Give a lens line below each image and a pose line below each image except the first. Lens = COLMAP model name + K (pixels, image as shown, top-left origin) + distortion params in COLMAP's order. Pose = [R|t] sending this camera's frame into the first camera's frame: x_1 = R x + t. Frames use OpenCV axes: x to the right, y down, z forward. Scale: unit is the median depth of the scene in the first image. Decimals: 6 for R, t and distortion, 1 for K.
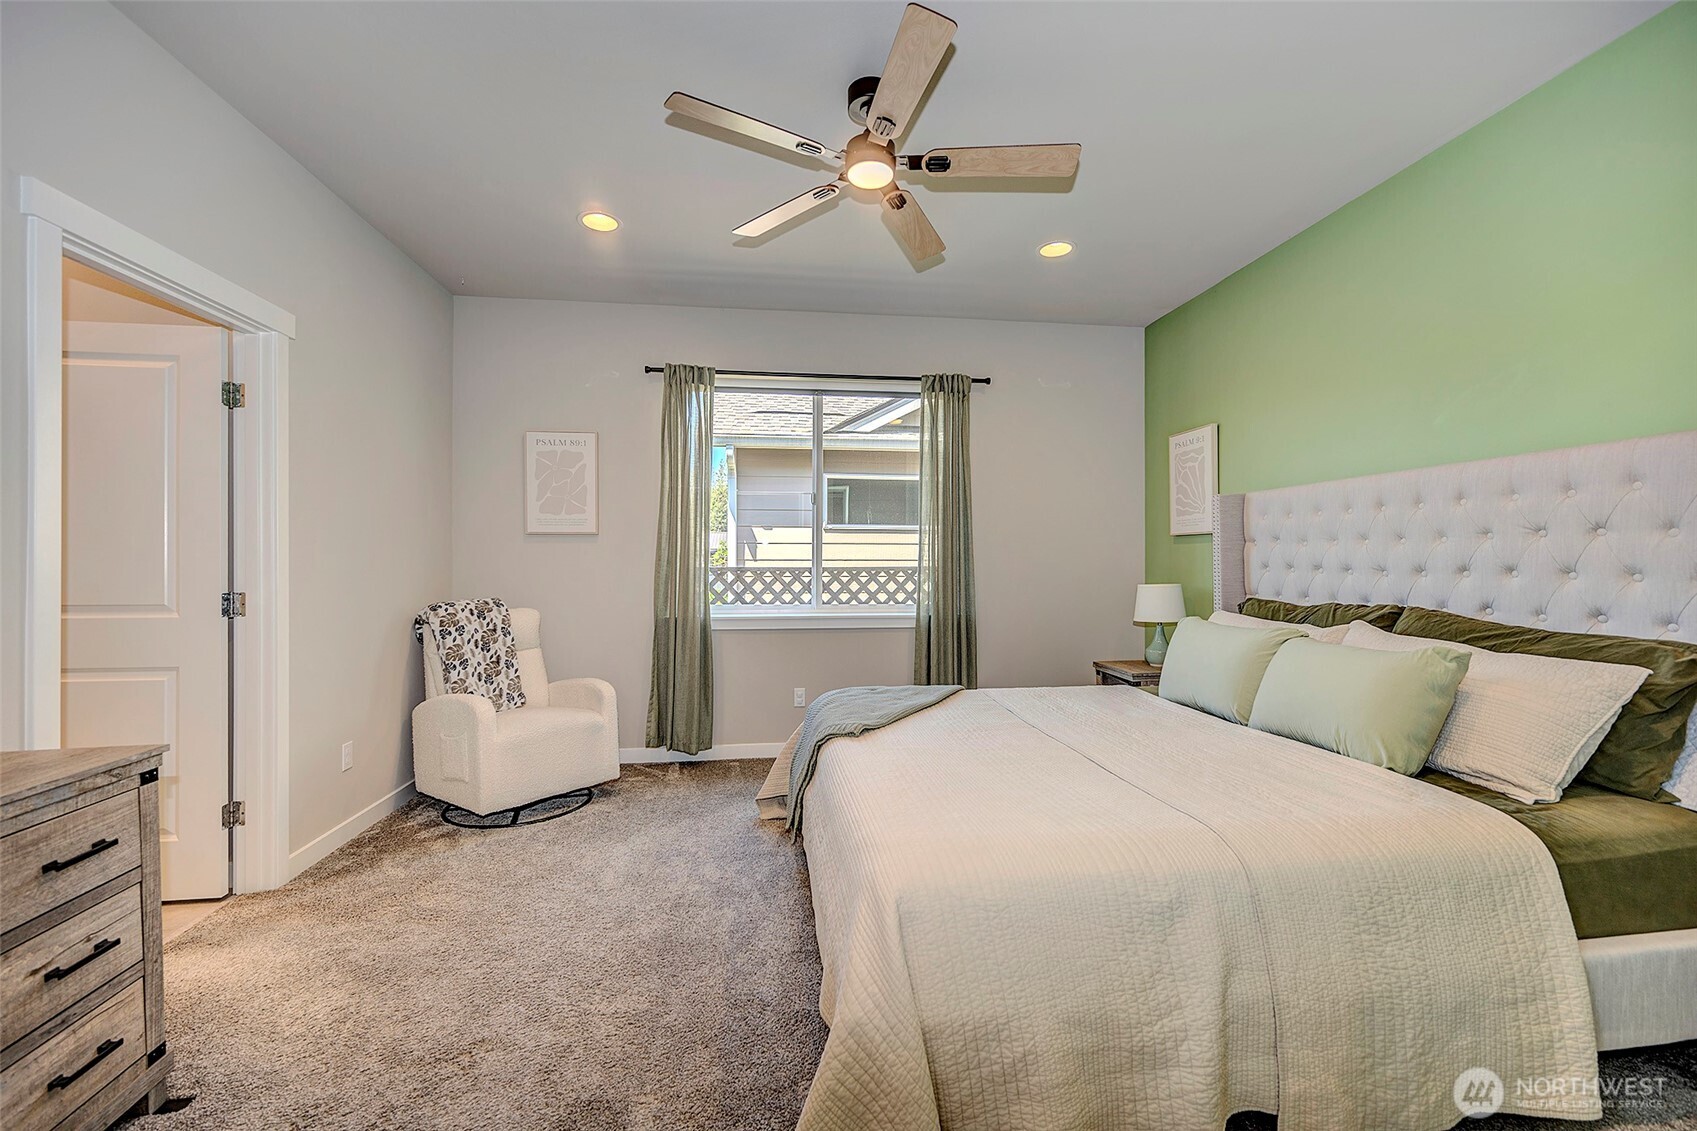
lens RADIAL K [[703.2, 0, 848.5], [0, 703.2, 565.5], [0, 0, 1]] dist [-0.000358, 0.000067]
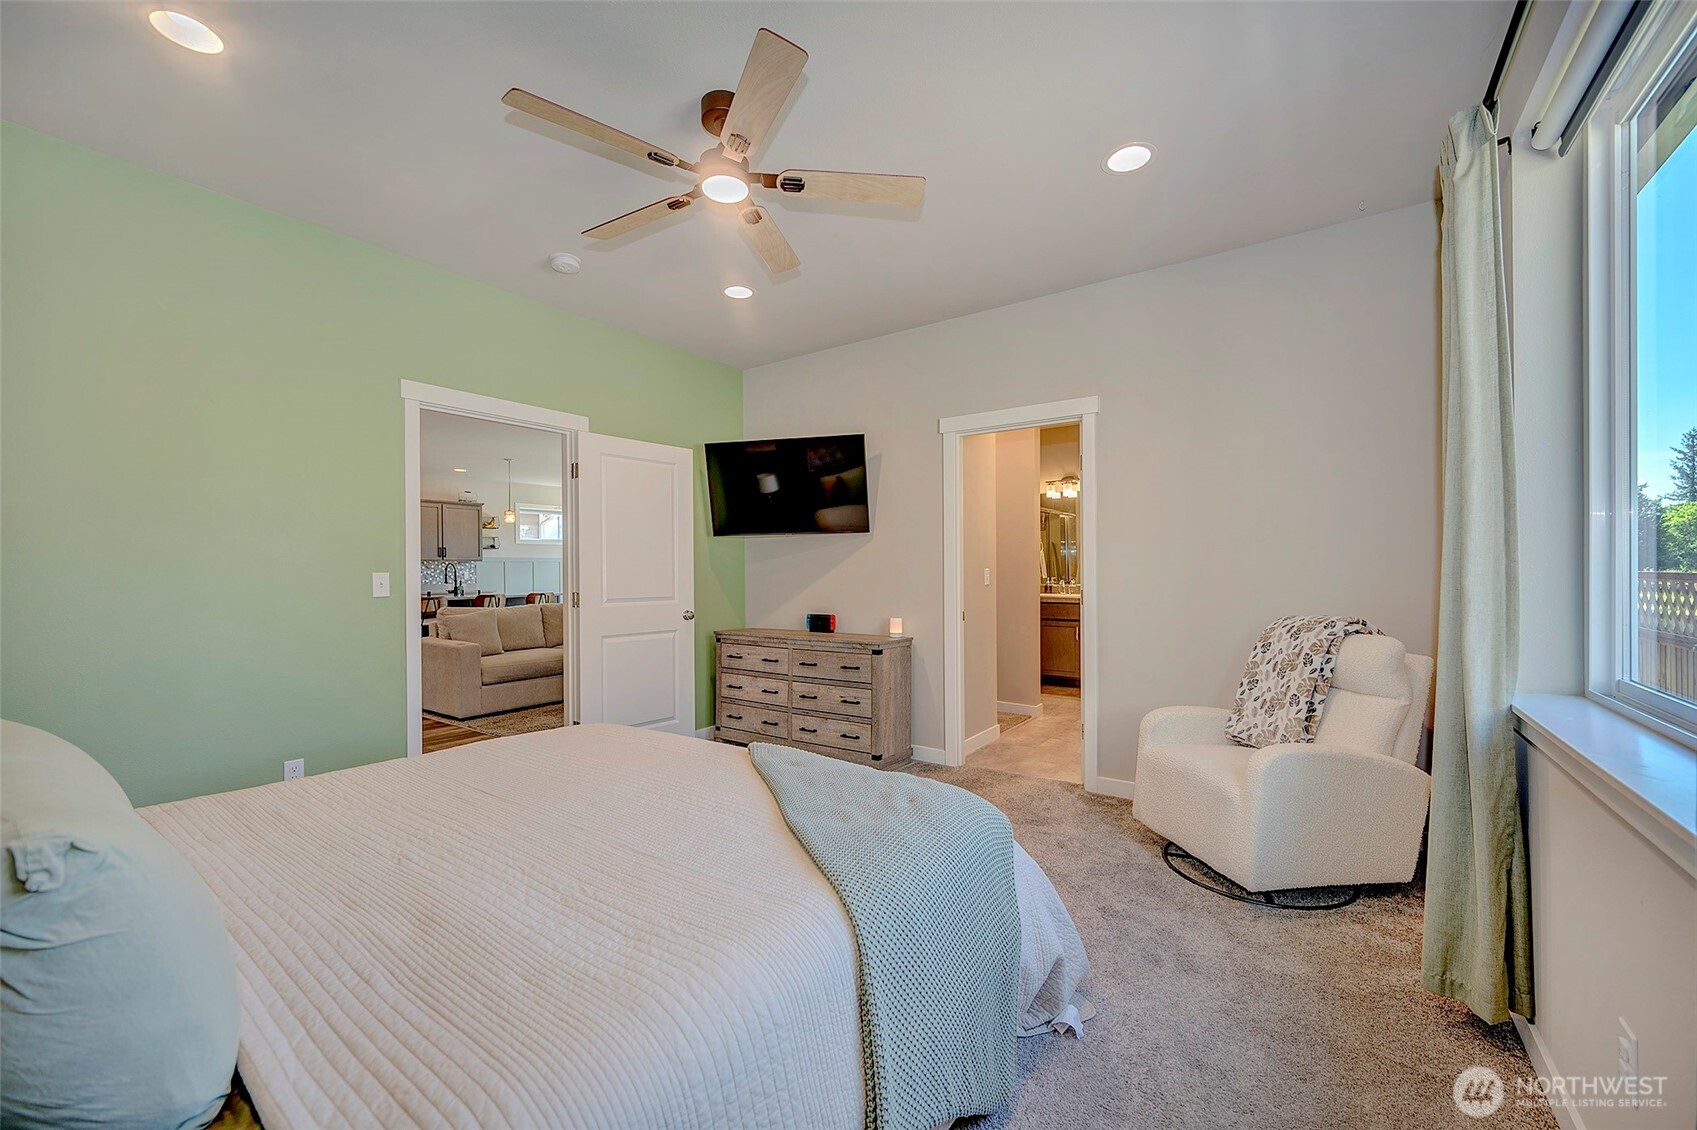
lens RADIAL K [[660.1, 0, 852.4], [0, 660.1, 570.3], [0, 0, 1]] dist [-0.007046, 0.000048]
pose [[-0.671793, 0.004109, -0.740728, 0.932258], [0.002227, 0.999991, 0.003527, -0.018426], [0.740736, 0.000720, -0.671796, 2.680303]]
